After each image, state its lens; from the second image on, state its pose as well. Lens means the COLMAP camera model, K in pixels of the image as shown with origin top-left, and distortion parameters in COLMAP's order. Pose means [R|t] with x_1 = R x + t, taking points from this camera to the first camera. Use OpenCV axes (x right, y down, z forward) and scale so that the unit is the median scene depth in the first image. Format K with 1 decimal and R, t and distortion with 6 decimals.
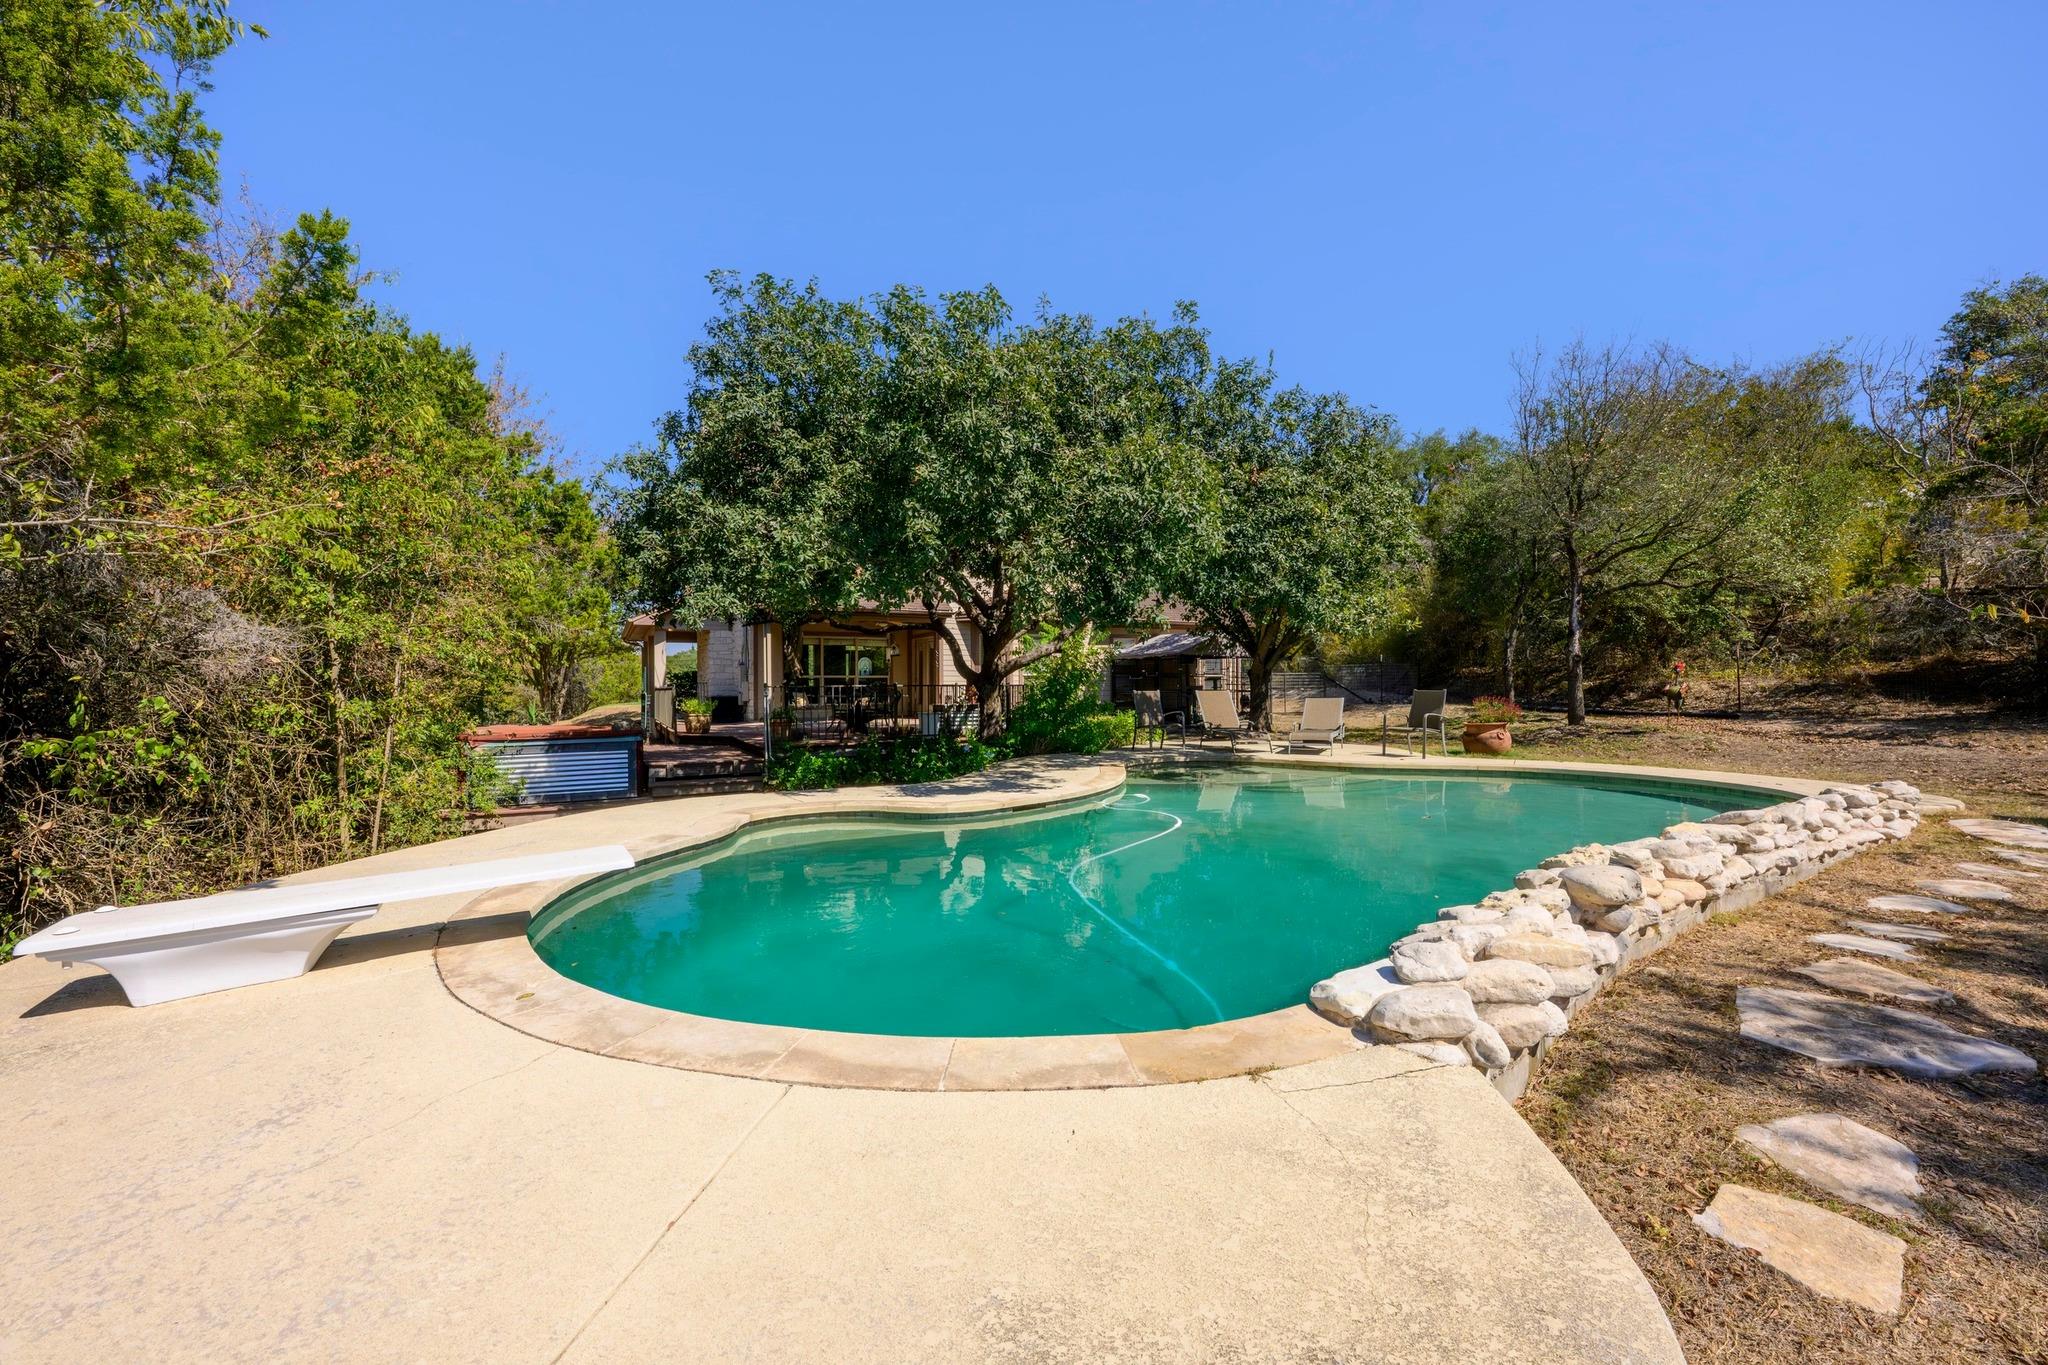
lens RADIAL K [[809.8, 0, 1026.9], [0, 809.8, 684.2], [0, 0, 1]] dist [-0.000429, 0.000034]
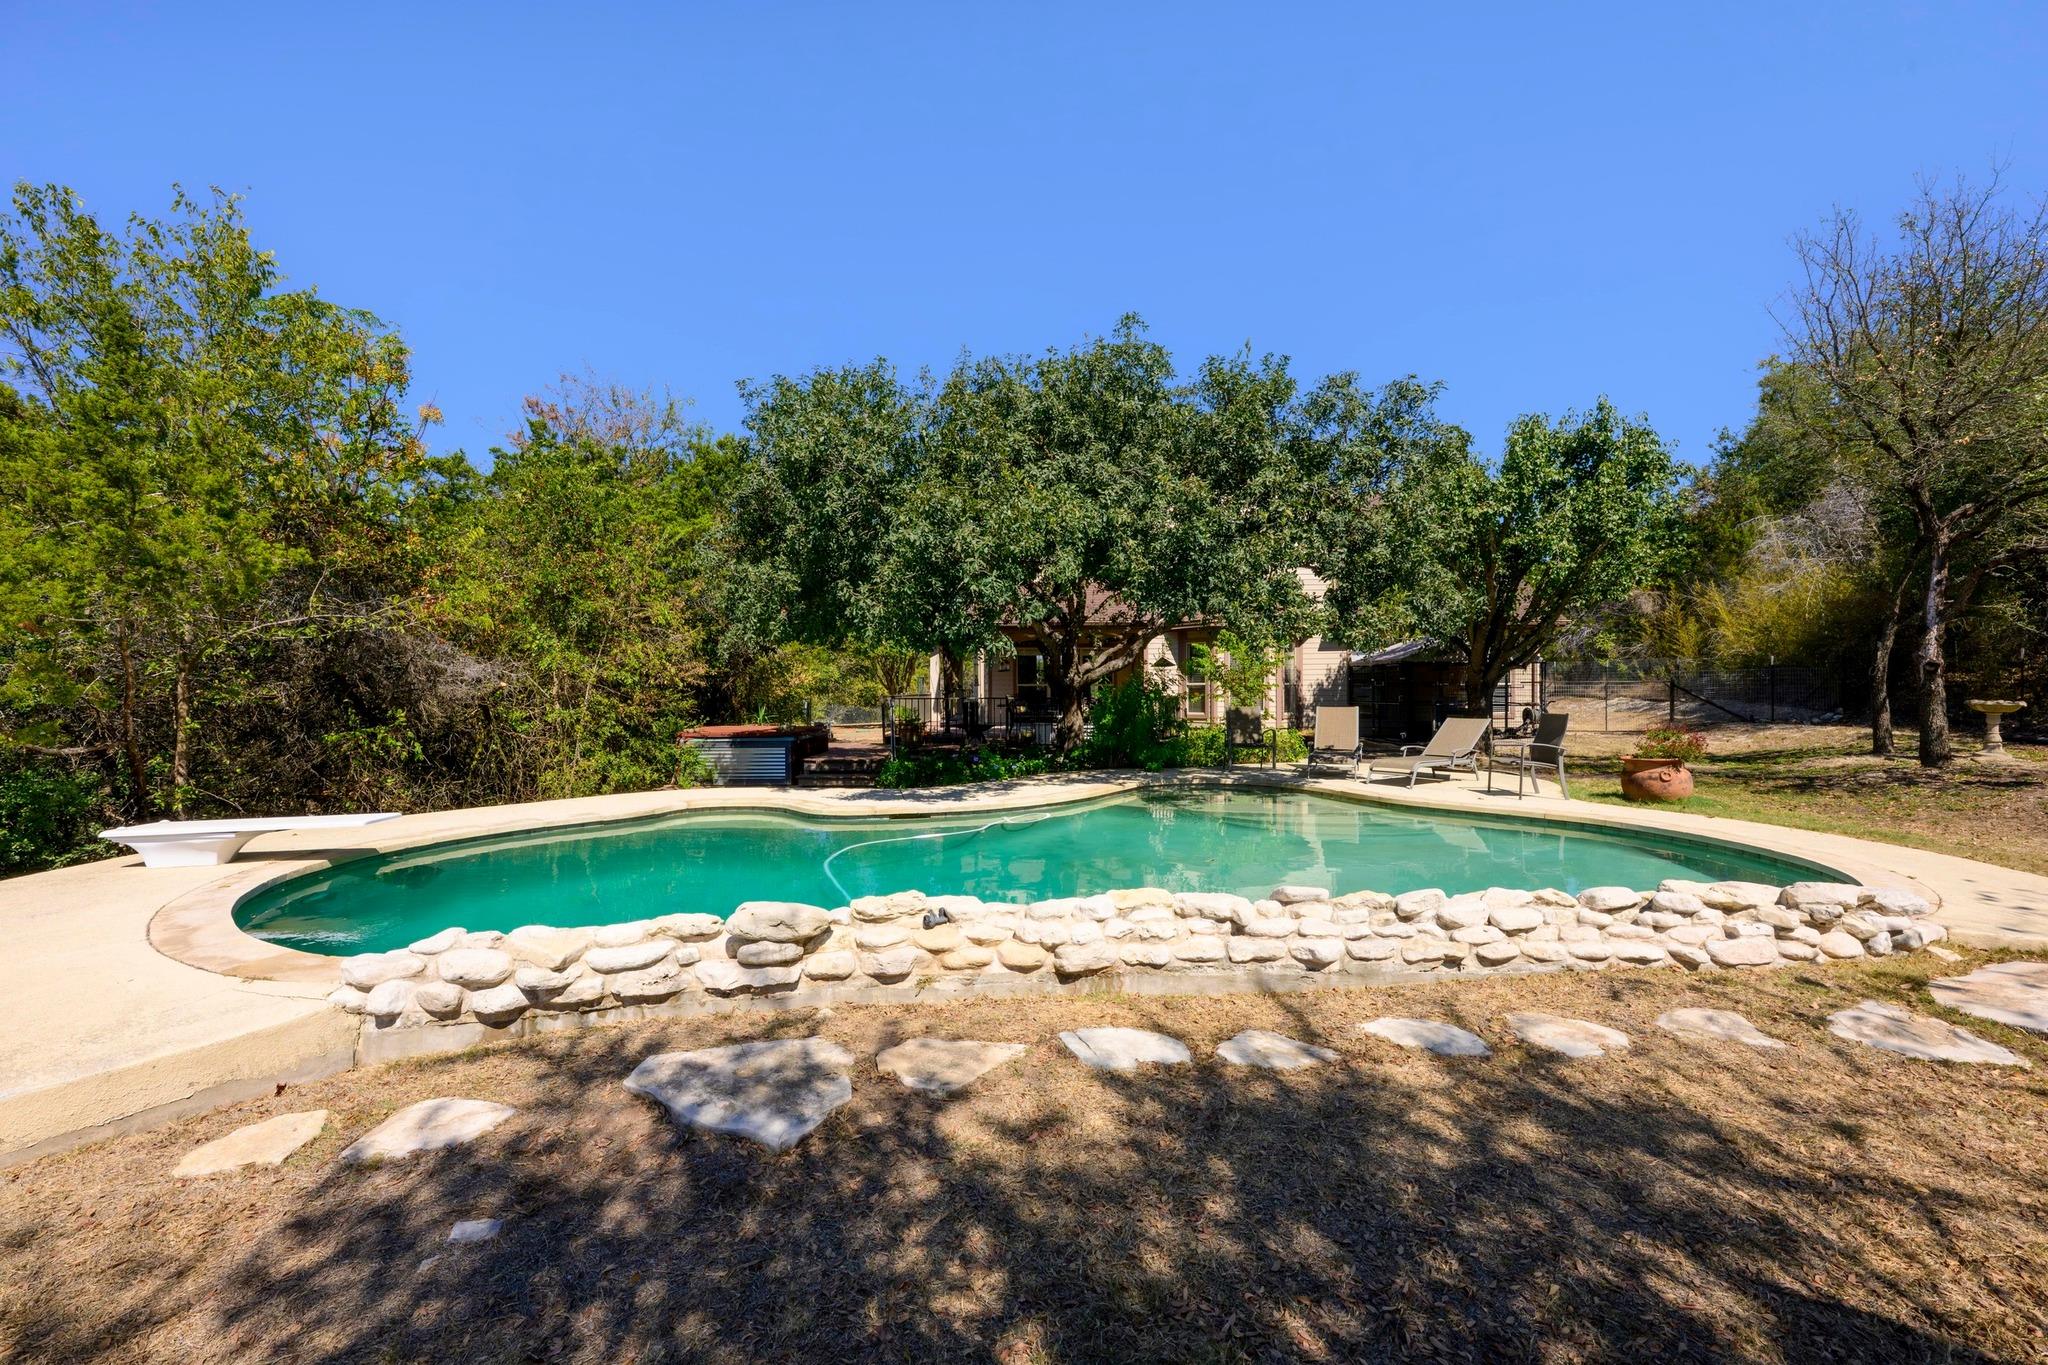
lens RADIAL K [[809.8, 0, 1030.0], [0, 809.8, 683.7], [0, 0, 1]] dist [-0.000429, 0.000034]
pose [[0.867323, 0.003033, -0.497737, 0.507805], [-0.001610, 0.999993, 0.003289, -0.025677], [0.497744, -0.002052, 0.867322, 0.083018]]
